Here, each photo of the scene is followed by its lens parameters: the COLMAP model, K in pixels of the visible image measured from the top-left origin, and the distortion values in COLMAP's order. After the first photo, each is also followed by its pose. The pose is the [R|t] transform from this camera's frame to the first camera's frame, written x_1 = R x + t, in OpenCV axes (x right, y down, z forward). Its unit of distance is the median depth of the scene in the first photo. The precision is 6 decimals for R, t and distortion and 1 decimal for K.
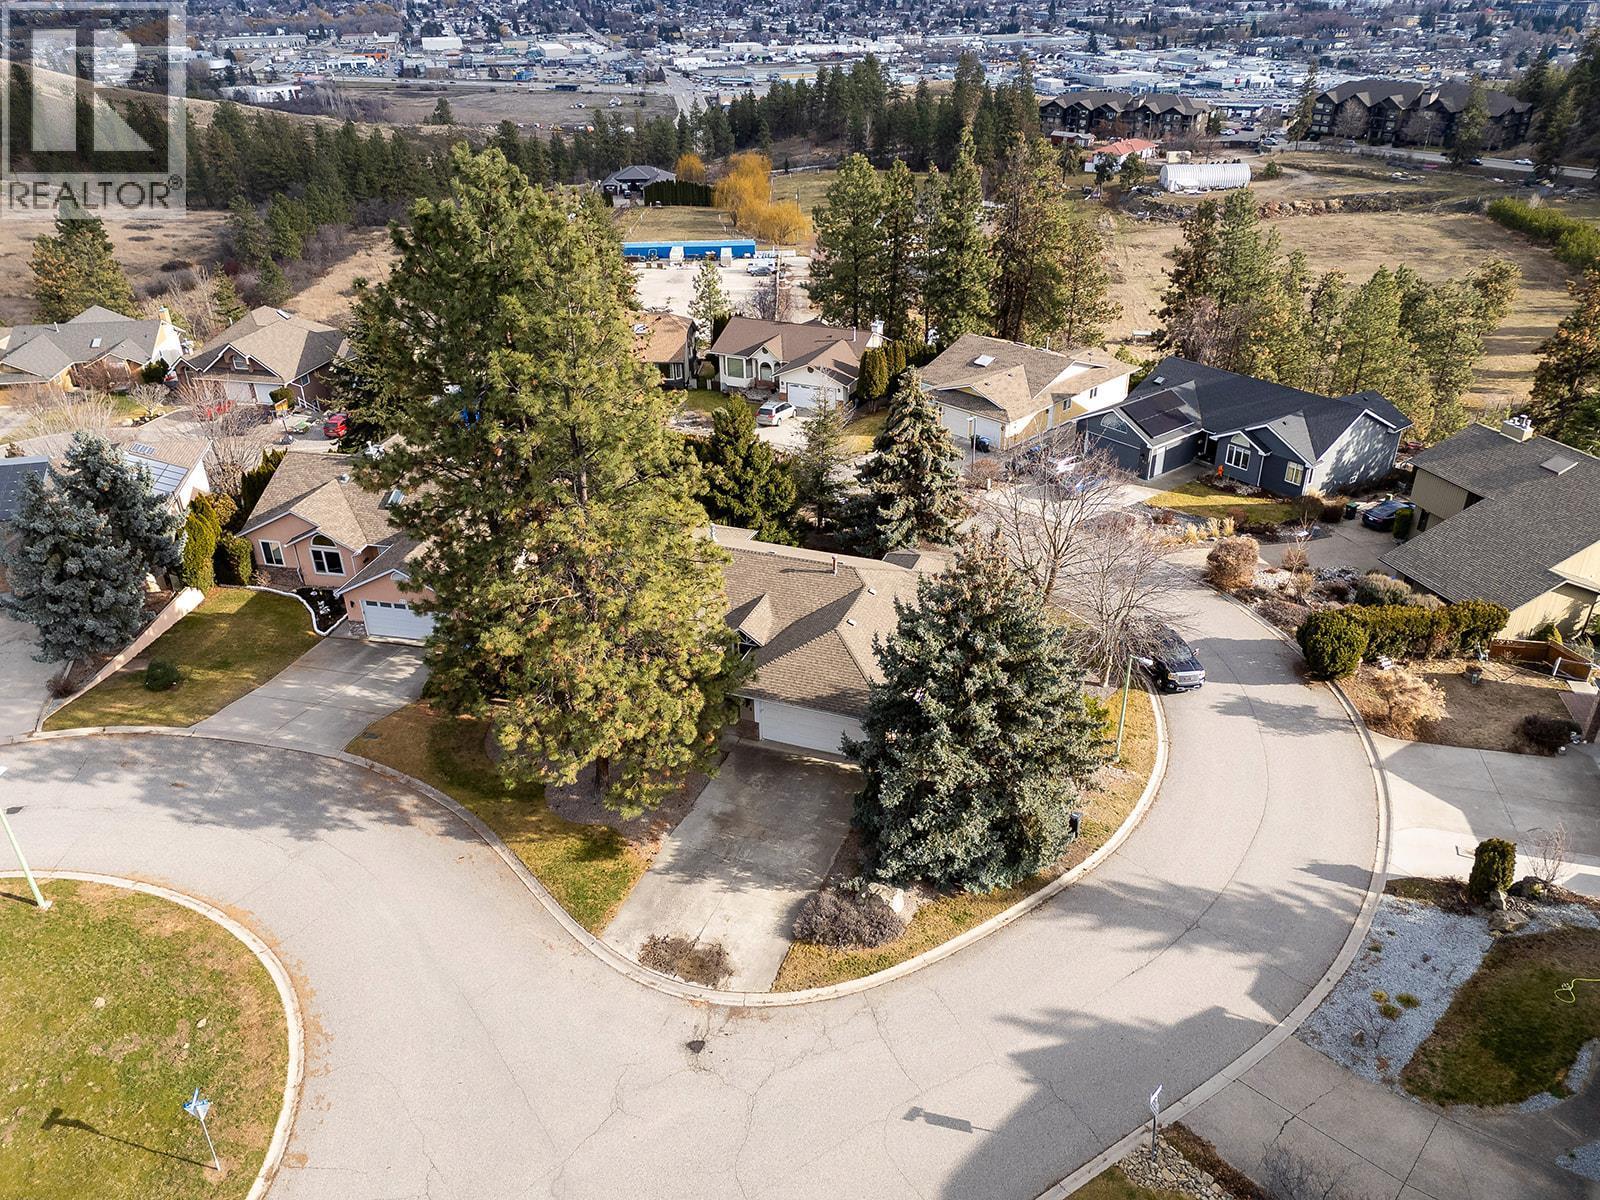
lens RADIAL K [[1174.7, 0, 807.1], [0, 1174.7, 592.6], [0, 0, 1]] dist [0.069788, -0.048908]
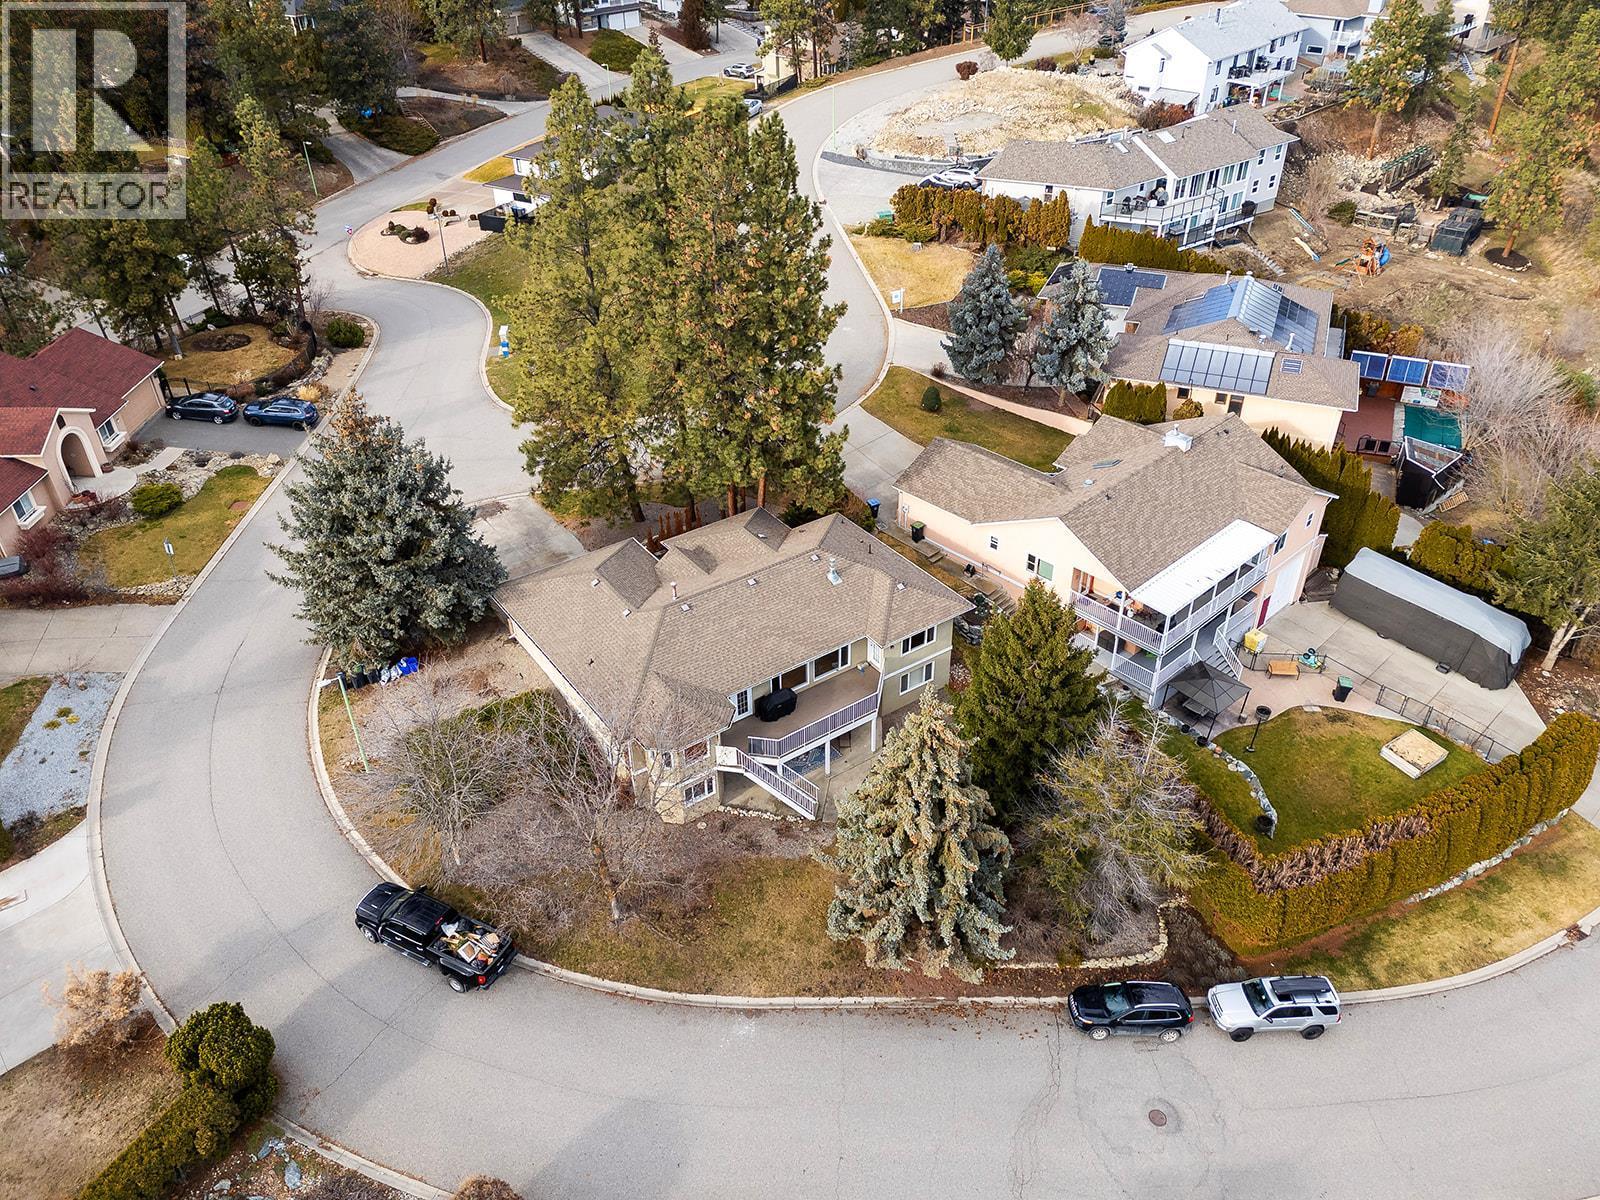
lens RADIAL K [[1170.9, 0, 812.1], [0, 1170.9, 593.7], [0, 0, 1]] dist [0.088645, -0.106451]
pose [[-0.561432, 0.484977, -0.670516, 0.106639], [-0.381750, 0.567111, 0.729830, -0.135157], [0.734208, 0.665719, -0.133254, 0.214250]]
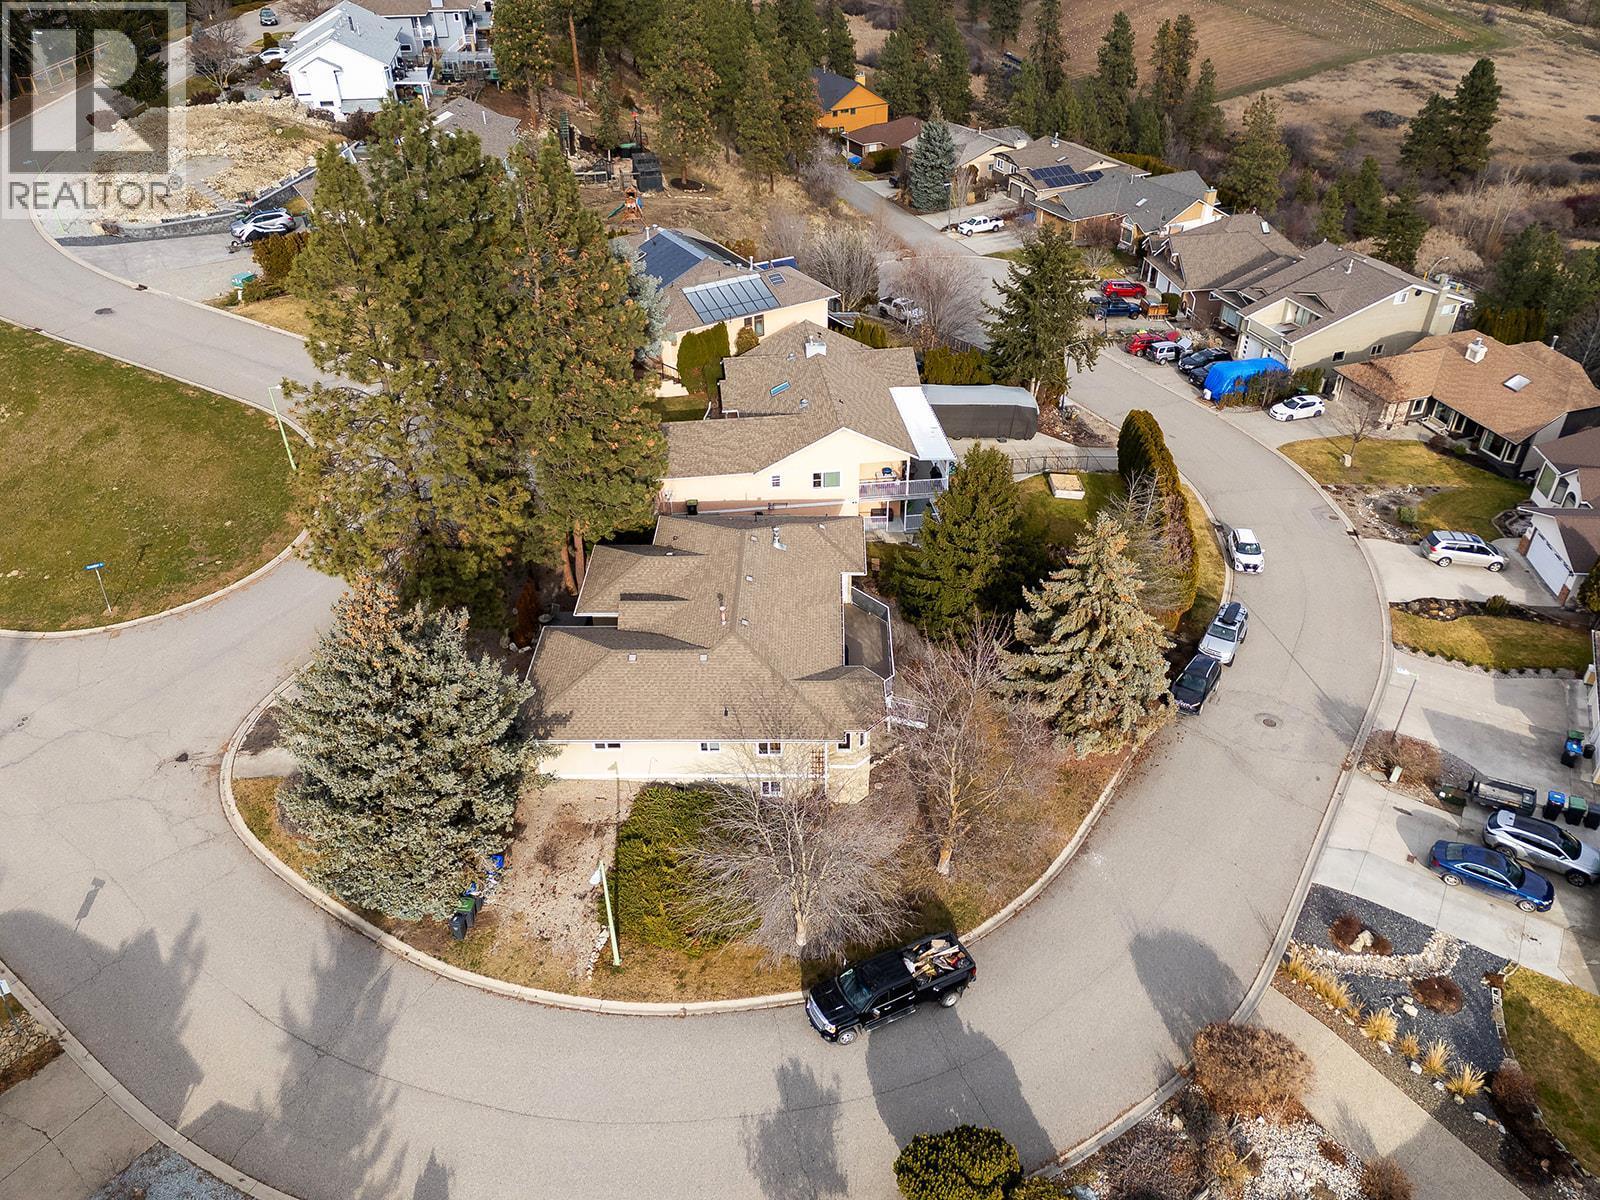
lens RADIAL K [[1181.5, 0, 800.0], [0, 1181.5, 600.0], [0, 0, 1]] dist [0.074790, -0.053745]
pose [[0.334092, 0.545230, -0.768835, 0.134445], [-0.446441, 0.809939, 0.380381, -0.074398], [0.830104, 0.216157, 0.514007, 0.100087]]
